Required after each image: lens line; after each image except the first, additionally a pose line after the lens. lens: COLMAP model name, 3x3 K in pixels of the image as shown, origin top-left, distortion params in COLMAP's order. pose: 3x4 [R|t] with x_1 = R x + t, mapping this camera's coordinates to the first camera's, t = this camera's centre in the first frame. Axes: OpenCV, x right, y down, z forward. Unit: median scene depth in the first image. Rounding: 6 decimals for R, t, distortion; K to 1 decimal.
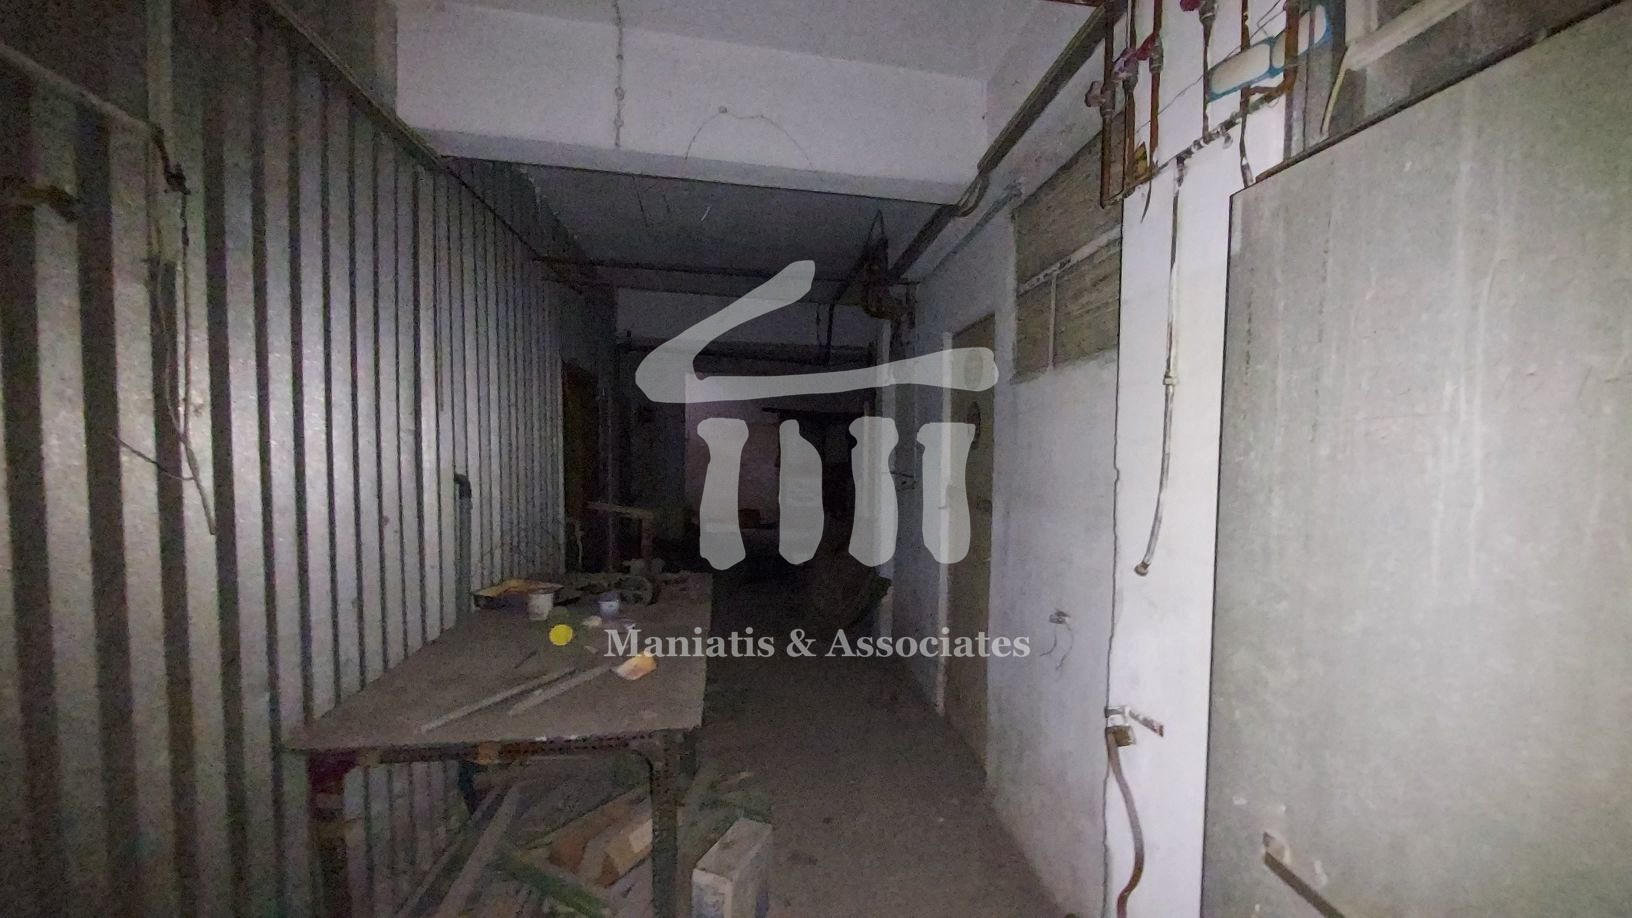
lens RADIAL K [[652.7, 0, 845.7], [0, 652.7, 476.2], [0, 0, 1]] dist [0.003565, -0.003588]
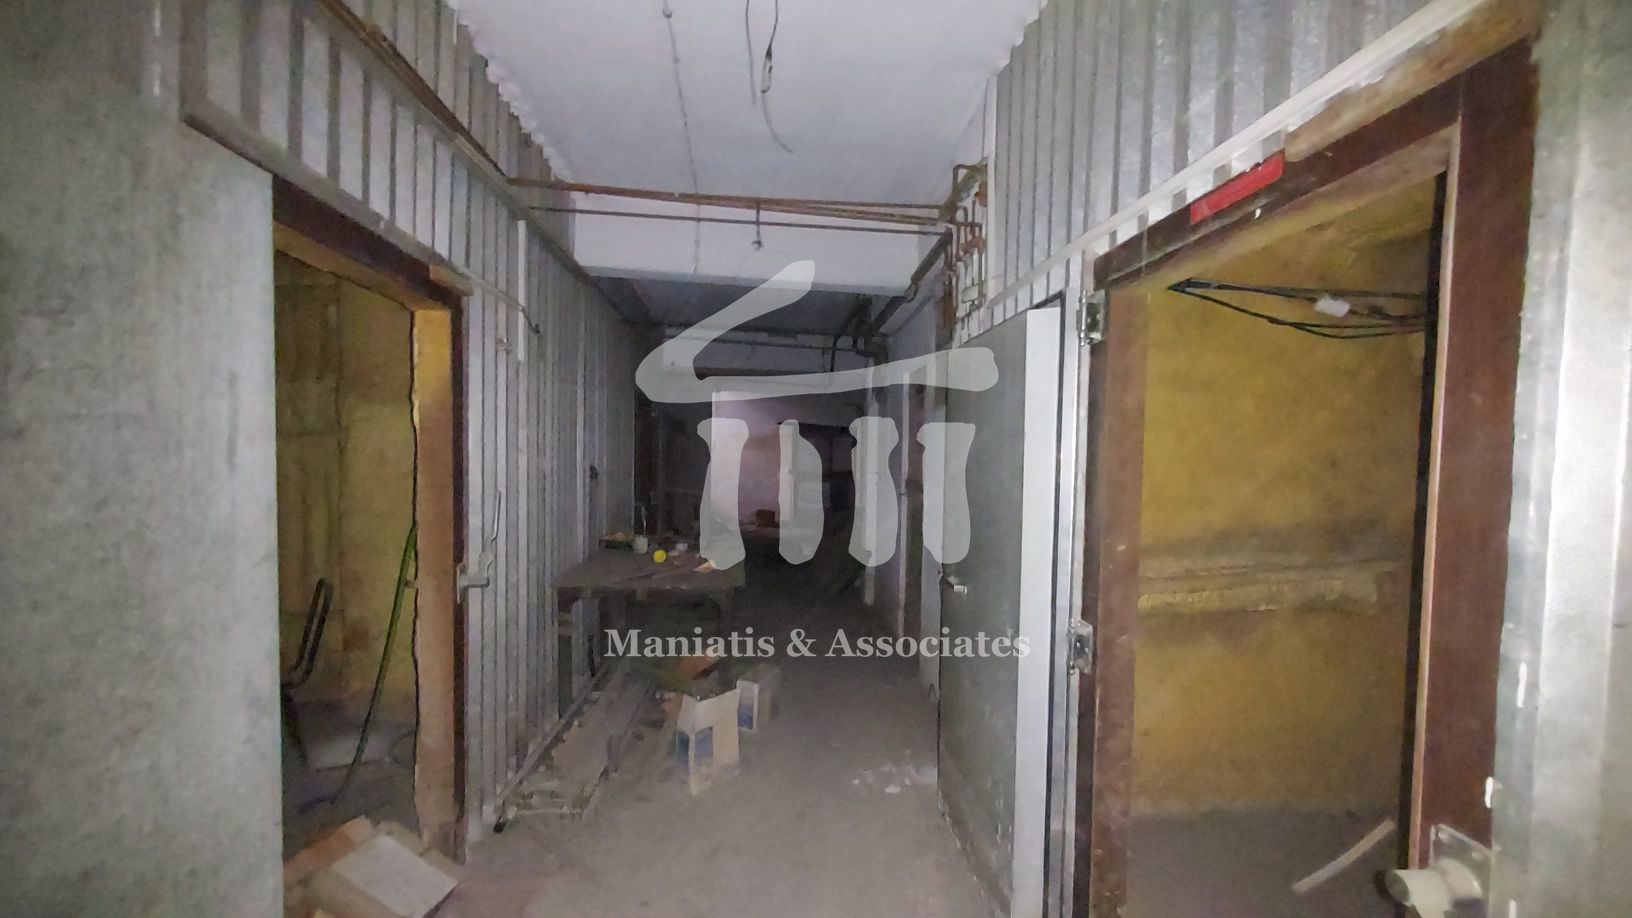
lens RADIAL K [[652.7, 0, 845.7], [0, 652.7, 476.2], [0, 0, 1]] dist [0.003565, -0.003588]
pose [[0.999761, 0.009213, -0.019825, 0.070491], [-0.009601, 0.999763, -0.019563, 0.050852], [0.019640, 0.019748, 0.999612, -0.587309]]
